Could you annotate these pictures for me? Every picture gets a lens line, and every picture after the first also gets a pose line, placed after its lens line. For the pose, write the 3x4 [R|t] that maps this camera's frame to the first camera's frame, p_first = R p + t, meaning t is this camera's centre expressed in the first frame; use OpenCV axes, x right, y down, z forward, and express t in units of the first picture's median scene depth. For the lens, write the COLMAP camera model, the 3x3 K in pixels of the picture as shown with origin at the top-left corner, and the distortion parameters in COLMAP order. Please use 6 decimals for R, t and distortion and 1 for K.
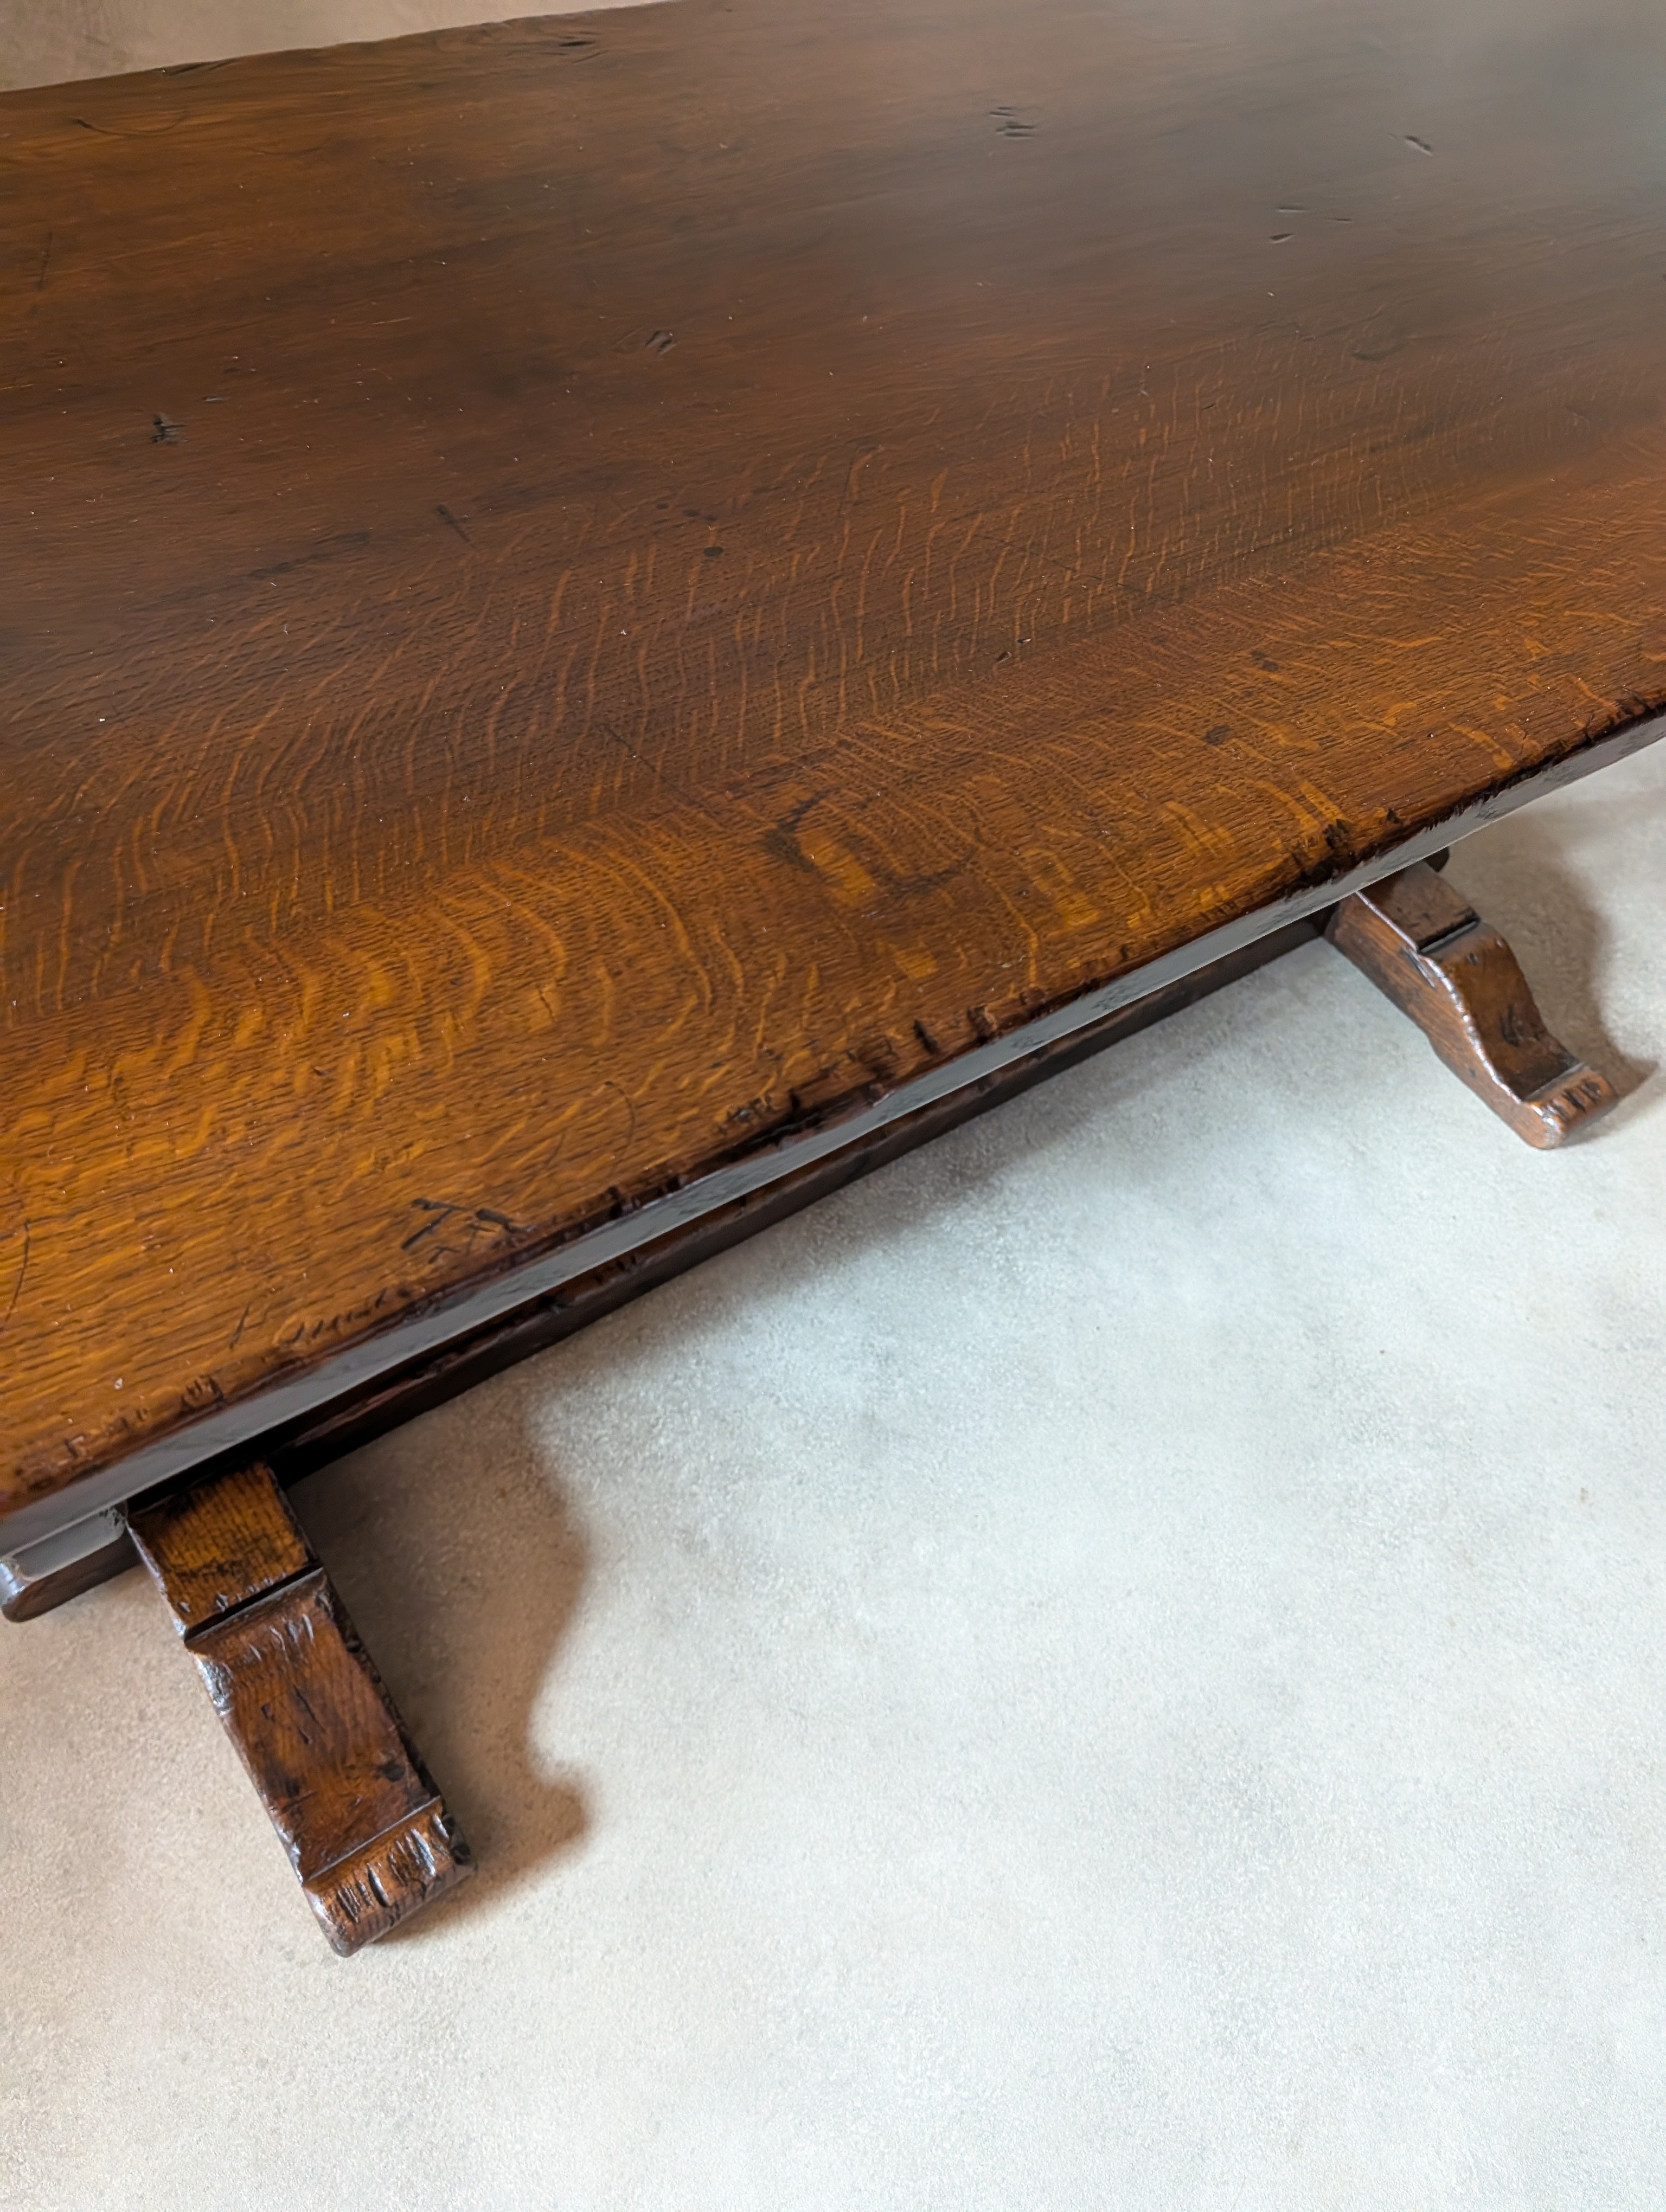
lens RADIAL K [[1604.9, 0, 873.9], [0, 1604.9, 1099.1], [0, 0, 1]] dist [0.004117, -0.003993]
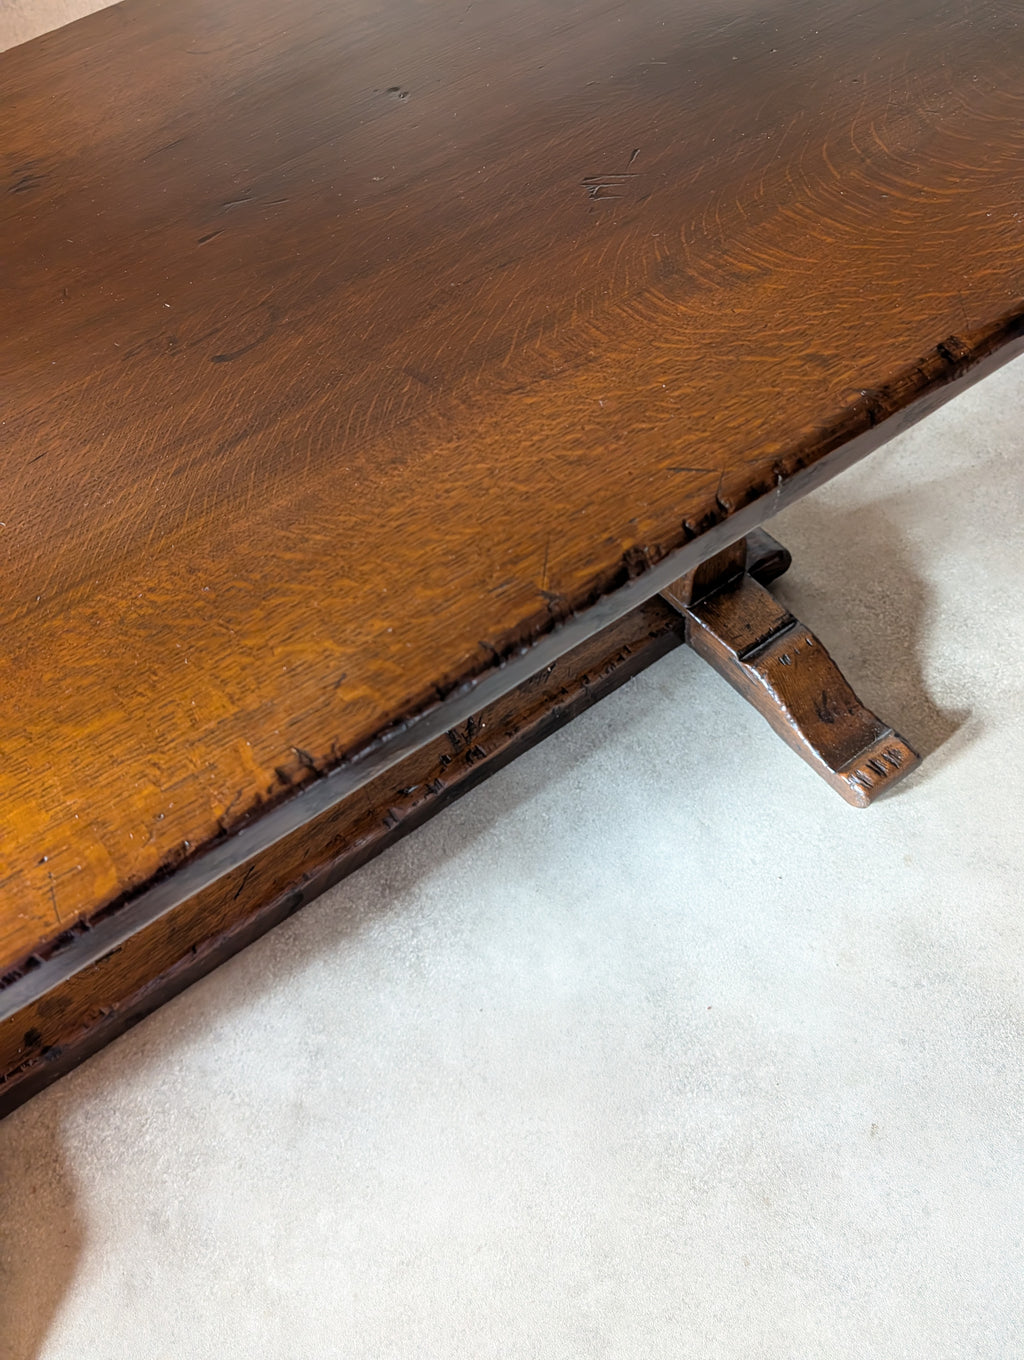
lens RADIAL K [[1004.0, 0, 517.5], [0, 1004.0, 651.0], [0, 0, 1]] dist [0.007324, -0.006728]
pose [[0.969395, -0.136948, -0.203761, 0.457958], [0.144290, 0.989301, 0.021553, -0.193007], [0.198629, -0.050294, 0.978783, 0.271760]]
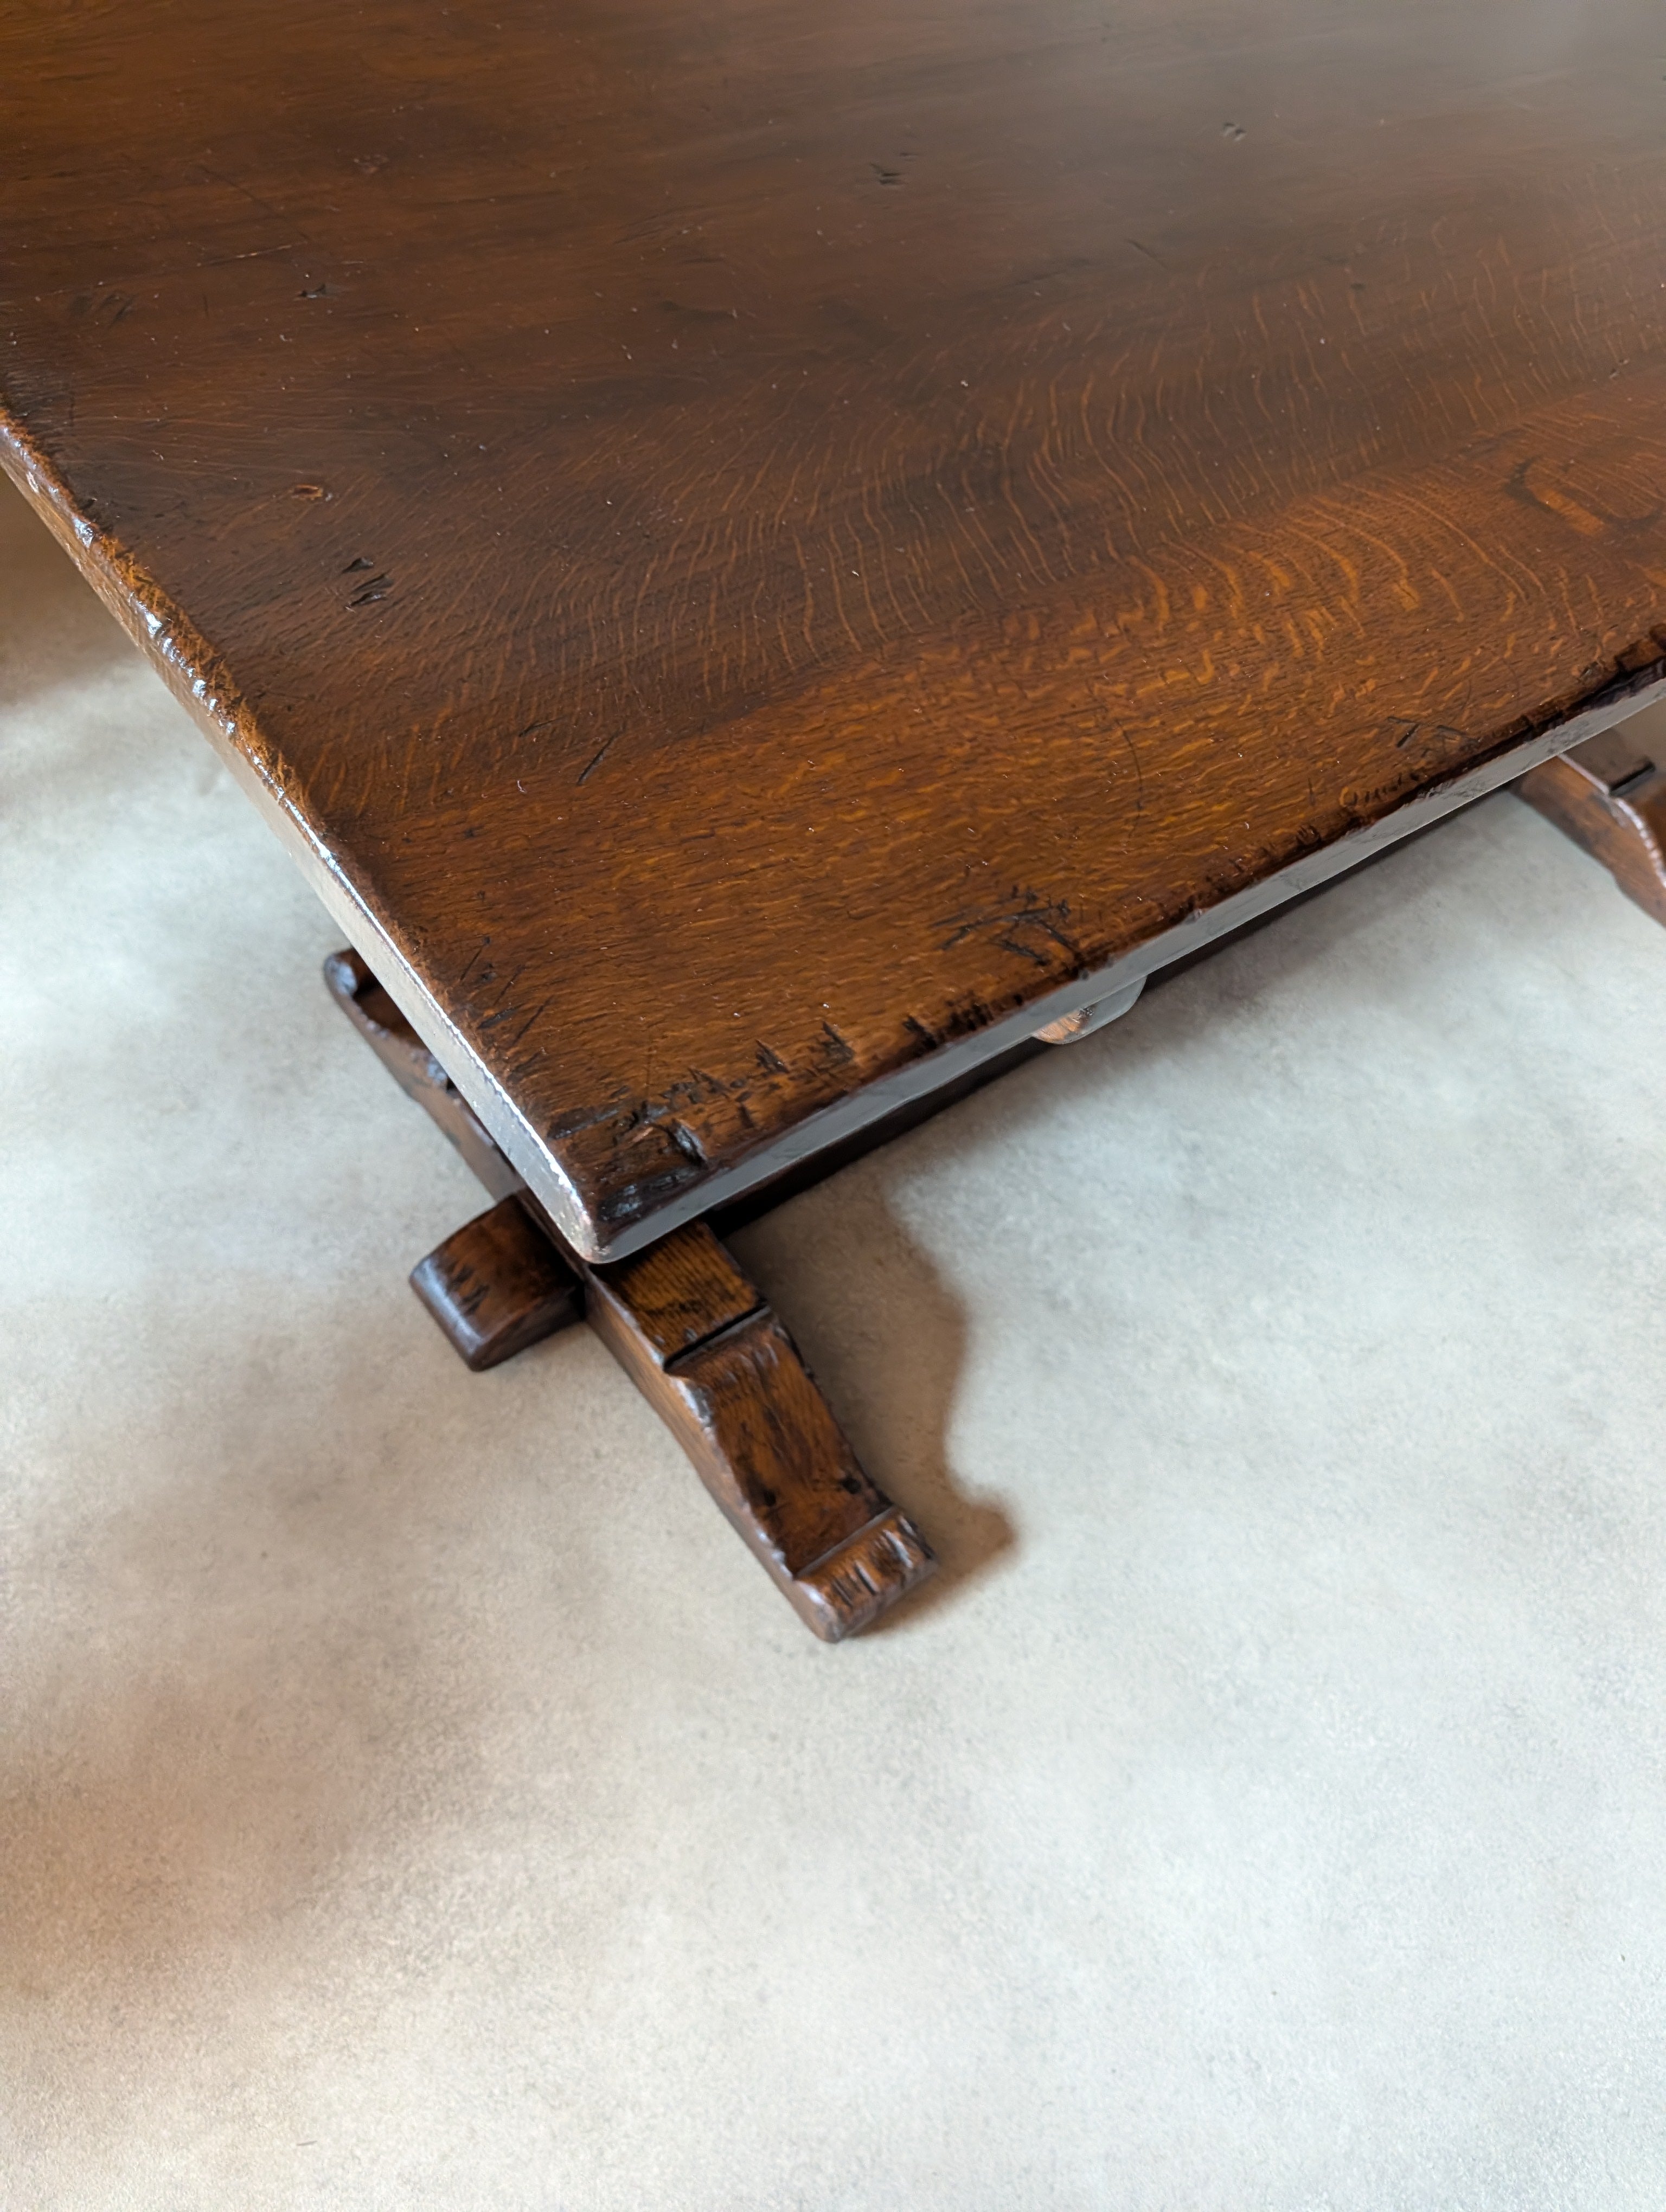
lens RADIAL K [[1615.1, 0, 870.2], [0, 1615.1, 1098.0], [0, 0, 1]] dist [-0.001302, -0.008034]
pose [[0.997759, -0.021945, 0.063209, -0.330927], [0.022285, 0.999741, -0.004678, 0.151955], [-0.063090, 0.006076, 0.997989, -0.091049]]
